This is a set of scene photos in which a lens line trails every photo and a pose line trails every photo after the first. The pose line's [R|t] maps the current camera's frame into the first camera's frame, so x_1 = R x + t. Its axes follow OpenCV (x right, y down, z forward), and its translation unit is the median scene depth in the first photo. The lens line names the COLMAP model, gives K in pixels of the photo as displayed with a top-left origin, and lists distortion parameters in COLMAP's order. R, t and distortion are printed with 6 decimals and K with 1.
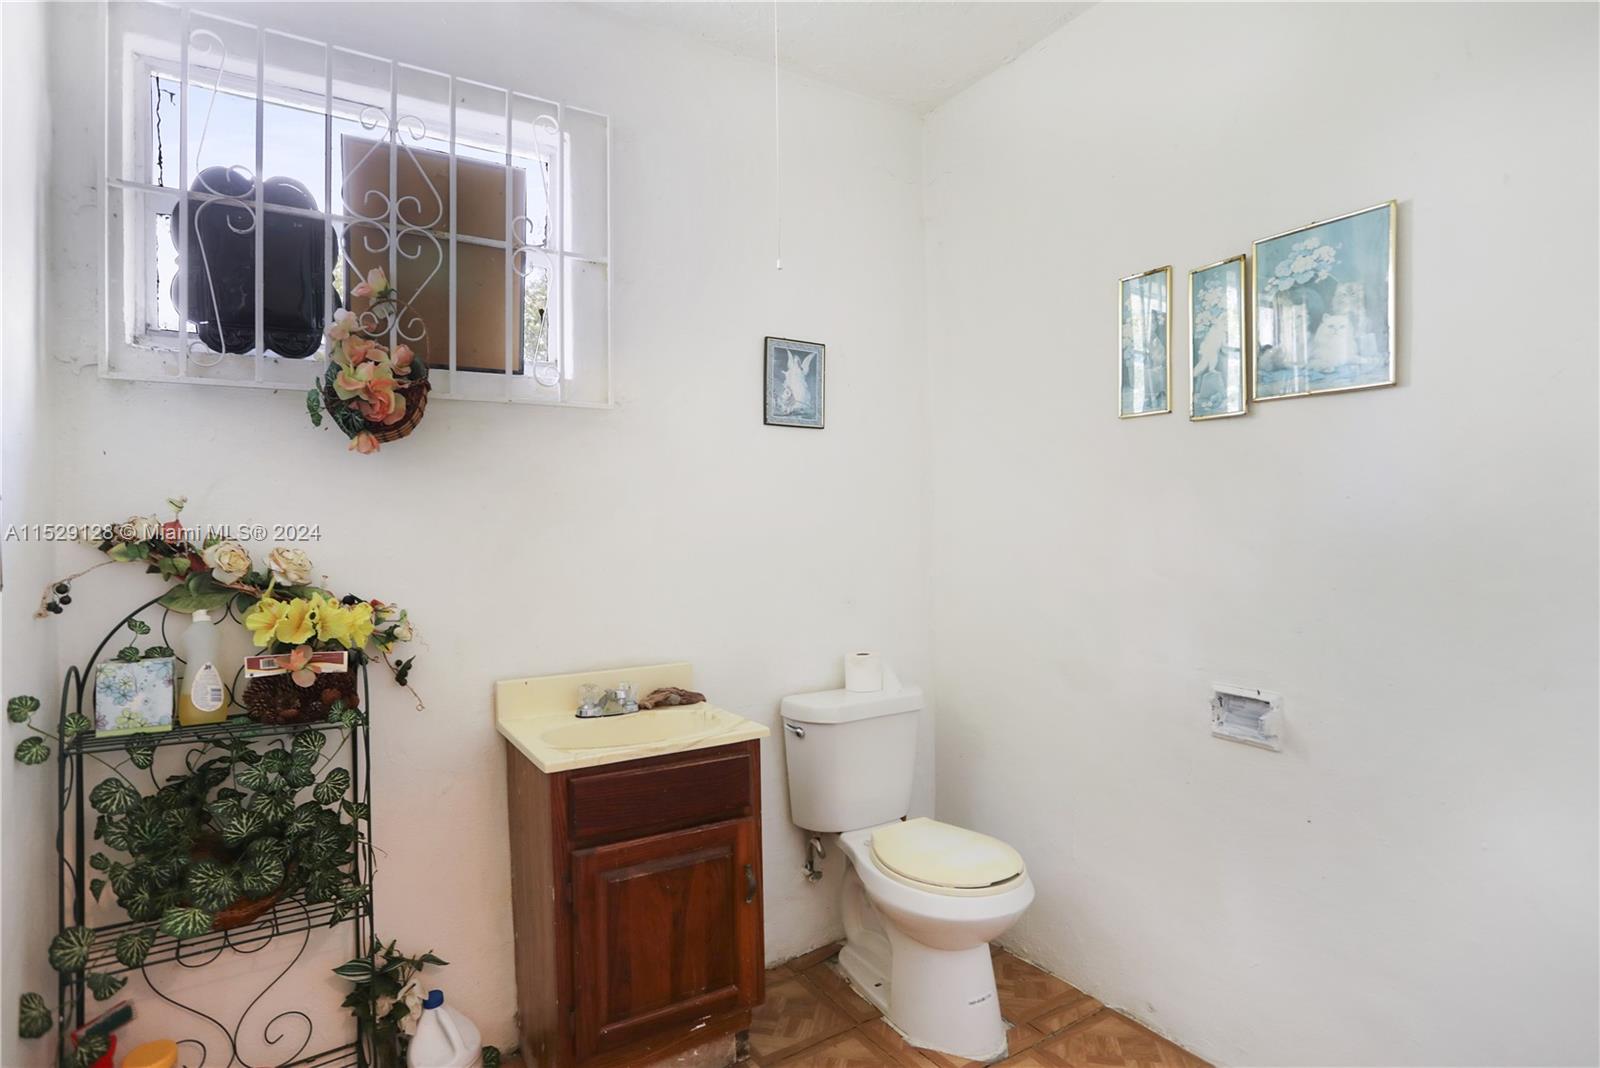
lens RADIAL K [[806.9, 0, 800.0], [0, 806.9, 534.0], [0, 0, 1]] dist [-0.061217, 0.023508]
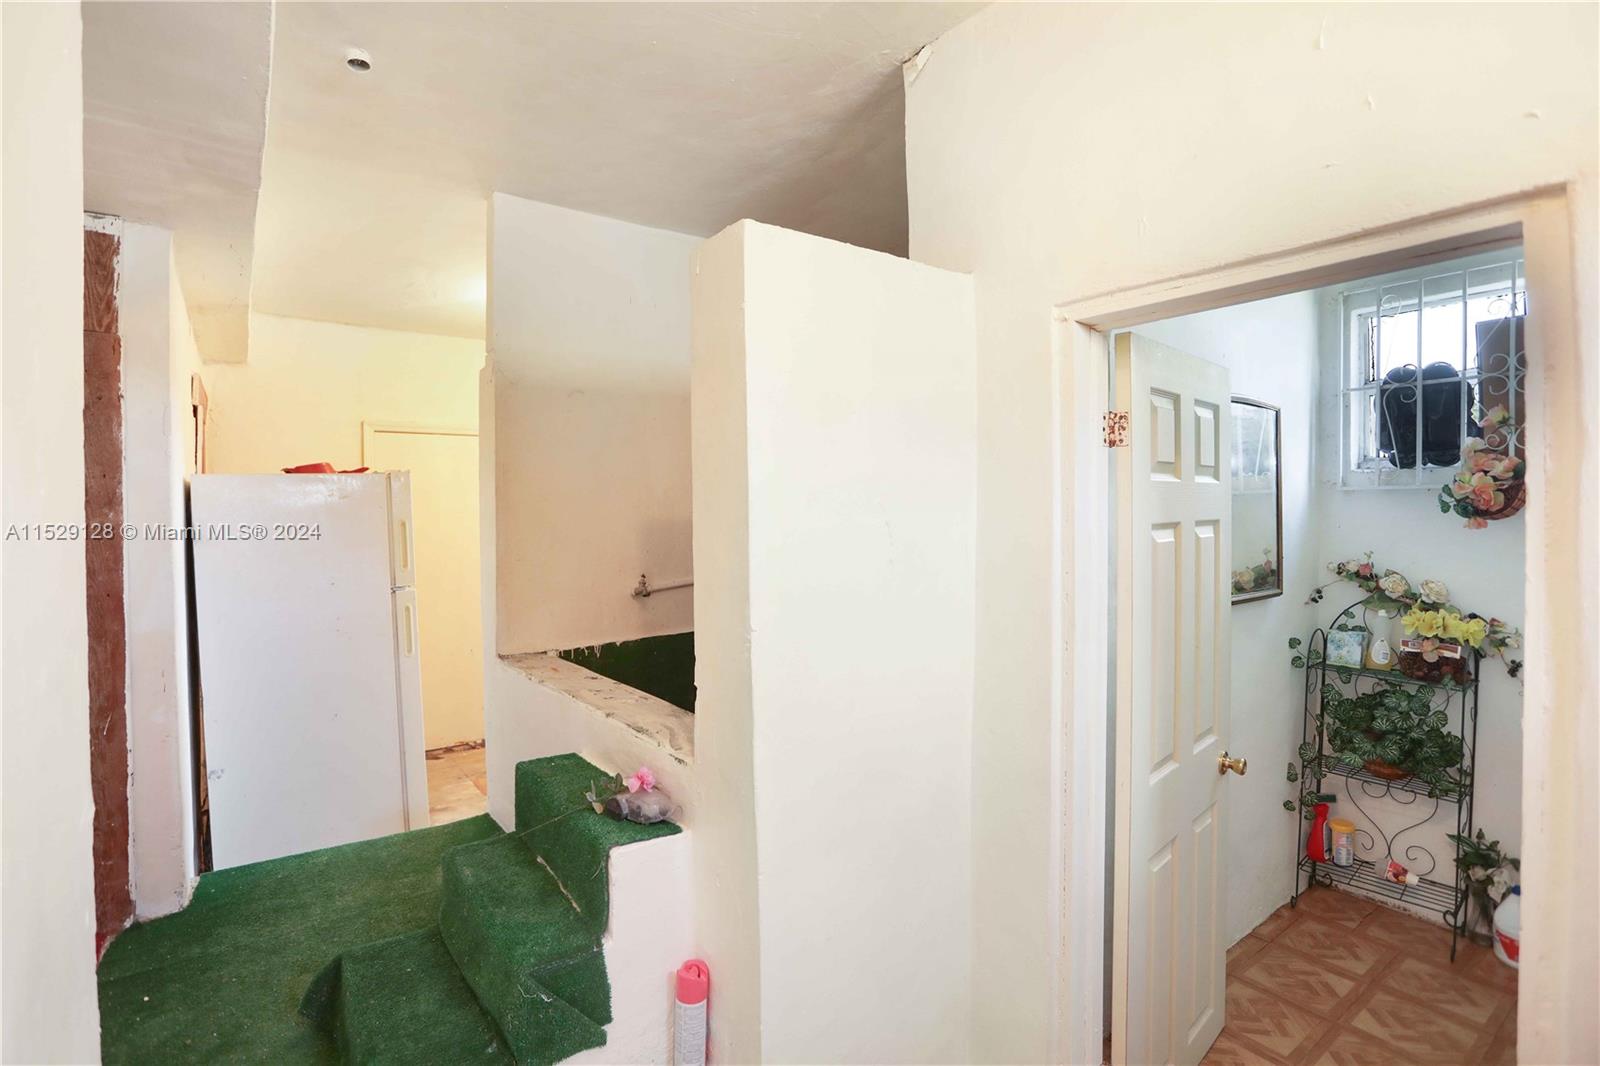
lens RADIAL K [[774.8, 0, 799.1], [0, 774.8, 518.5], [0, 0, 1]] dist [-0.083143, 0.042519]
pose [[0.078587, 0.026108, -0.996565, 0.898652], [-0.001871, 0.999659, 0.026042, -0.164744], [0.996905, -0.000182, 0.078609, -0.531062]]
